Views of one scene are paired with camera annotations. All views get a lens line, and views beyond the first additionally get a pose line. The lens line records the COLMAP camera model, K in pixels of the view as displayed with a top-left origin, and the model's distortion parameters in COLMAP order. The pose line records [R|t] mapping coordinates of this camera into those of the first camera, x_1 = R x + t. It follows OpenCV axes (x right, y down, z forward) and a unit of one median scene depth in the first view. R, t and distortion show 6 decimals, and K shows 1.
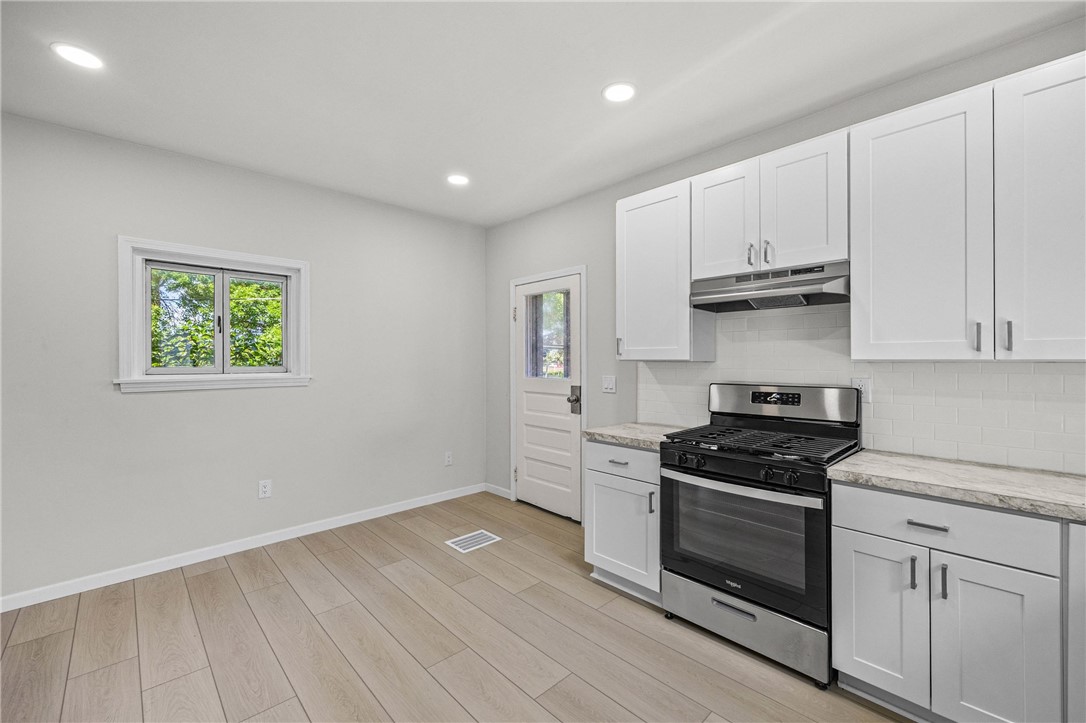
lens RADIAL K [[430.5, 0, 546.9], [0, 430.5, 360.0], [0, 0, 1]] dist [-0.002770, -0.000096]
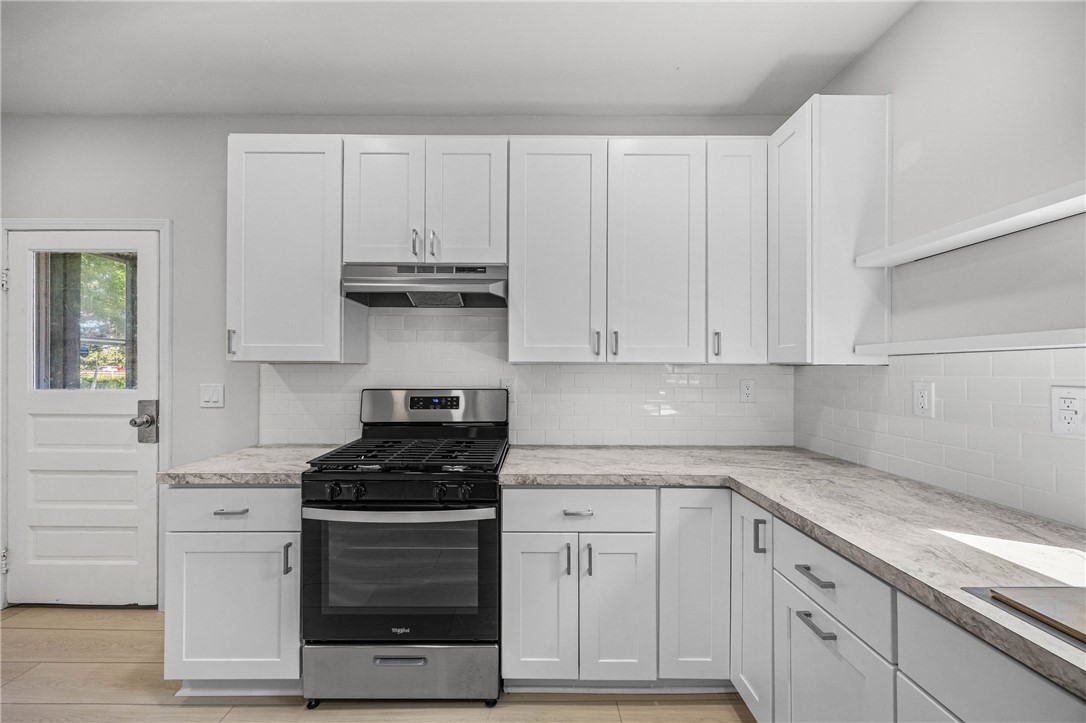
lens RADIAL K [[430.5, 0, 543.6], [0, 430.5, 360.9], [0, 0, 1]] dist [-0.002770, -0.000096]
pose [[0.690657, 0.006868, 0.723150, 0.016643], [-0.004069, 0.999976, -0.005611, 0.002248], [-0.723171, 0.000933, 0.690668, 0.195220]]
